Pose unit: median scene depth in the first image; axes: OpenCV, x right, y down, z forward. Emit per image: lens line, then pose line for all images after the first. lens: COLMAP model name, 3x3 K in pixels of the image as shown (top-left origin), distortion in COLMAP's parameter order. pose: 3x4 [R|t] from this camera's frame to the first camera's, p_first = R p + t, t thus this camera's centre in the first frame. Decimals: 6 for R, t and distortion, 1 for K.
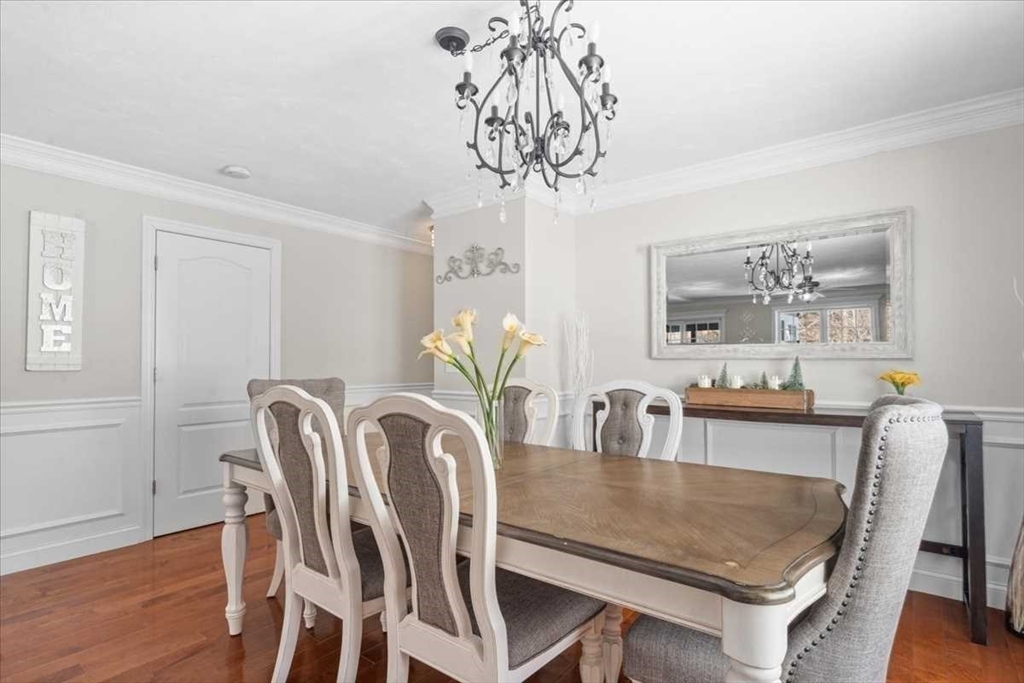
lens RADIAL K [[496.9, 0, 519.9], [0, 496.9, 338.6], [0, 0, 1]] dist [-0.000745, 0.000015]
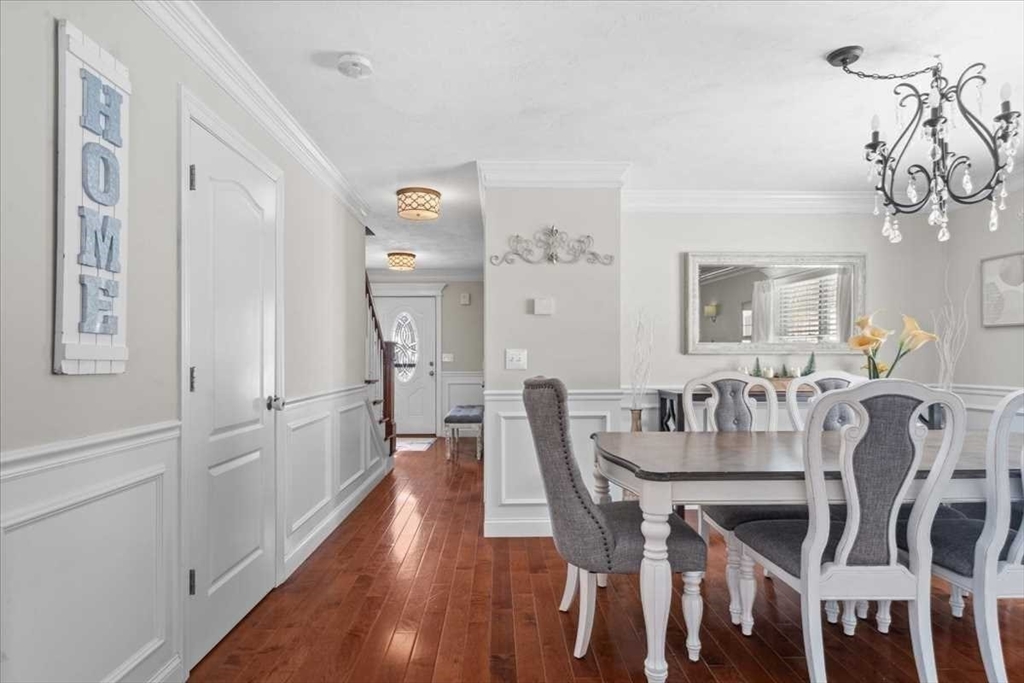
lens RADIAL K [[540.5, 0, 512.0], [0, 540.5, 341.5], [0, 0, 1]] dist [0.001645, -0.000068]
pose [[0.780922, 0.018773, 0.624346, -0.798852], [-0.025689, 0.999668, 0.002074, 0.018923], [-0.624099, -0.017658, 0.781145, 0.294192]]
